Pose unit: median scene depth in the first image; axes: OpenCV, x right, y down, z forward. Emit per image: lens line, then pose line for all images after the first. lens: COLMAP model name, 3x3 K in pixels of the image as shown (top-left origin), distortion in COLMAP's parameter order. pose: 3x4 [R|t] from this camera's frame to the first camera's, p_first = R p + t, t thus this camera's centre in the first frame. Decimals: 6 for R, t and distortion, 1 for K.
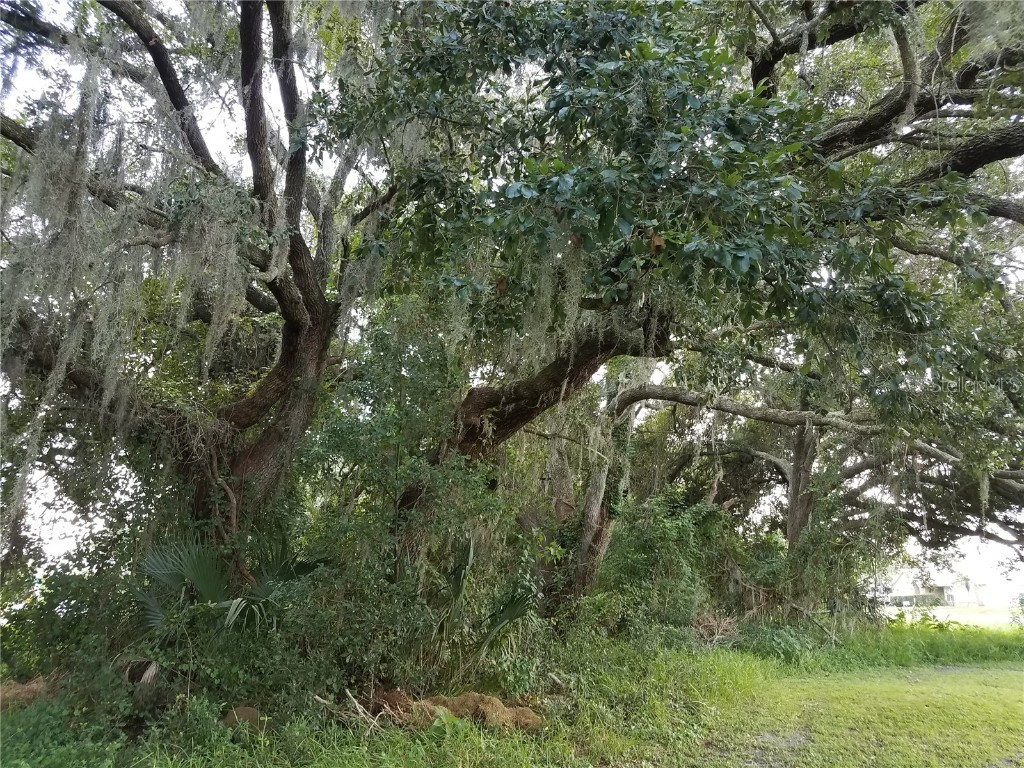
lens RADIAL K [[772.8, 0, 512.0], [0, 772.8, 384.0], [0, 0, 1]] dist [0.093892, -0.161443]
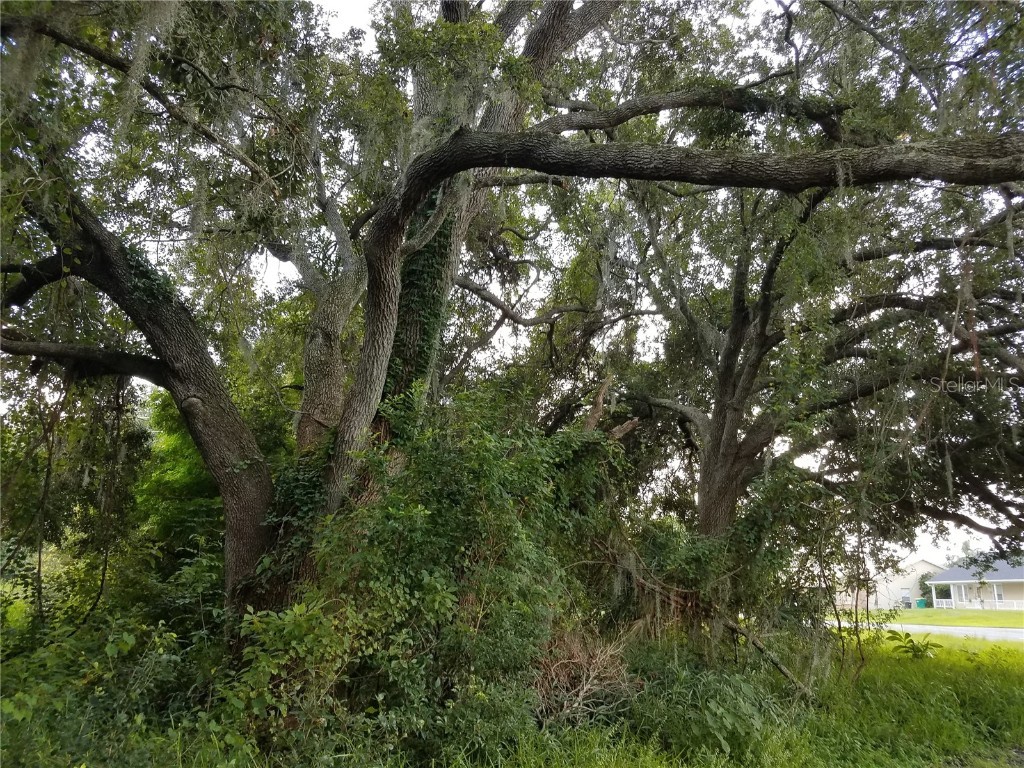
lens RADIAL K [[772.8, 0, 512.0], [0, 772.8, 384.0], [0, 0, 1]] dist [0.093892, -0.161443]
pose [[0.989376, 0.054117, 0.134933, 0.130370], [-0.055608, 0.998426, 0.007298, 0.122988], [-0.134326, -0.014724, 0.990828, 0.485509]]
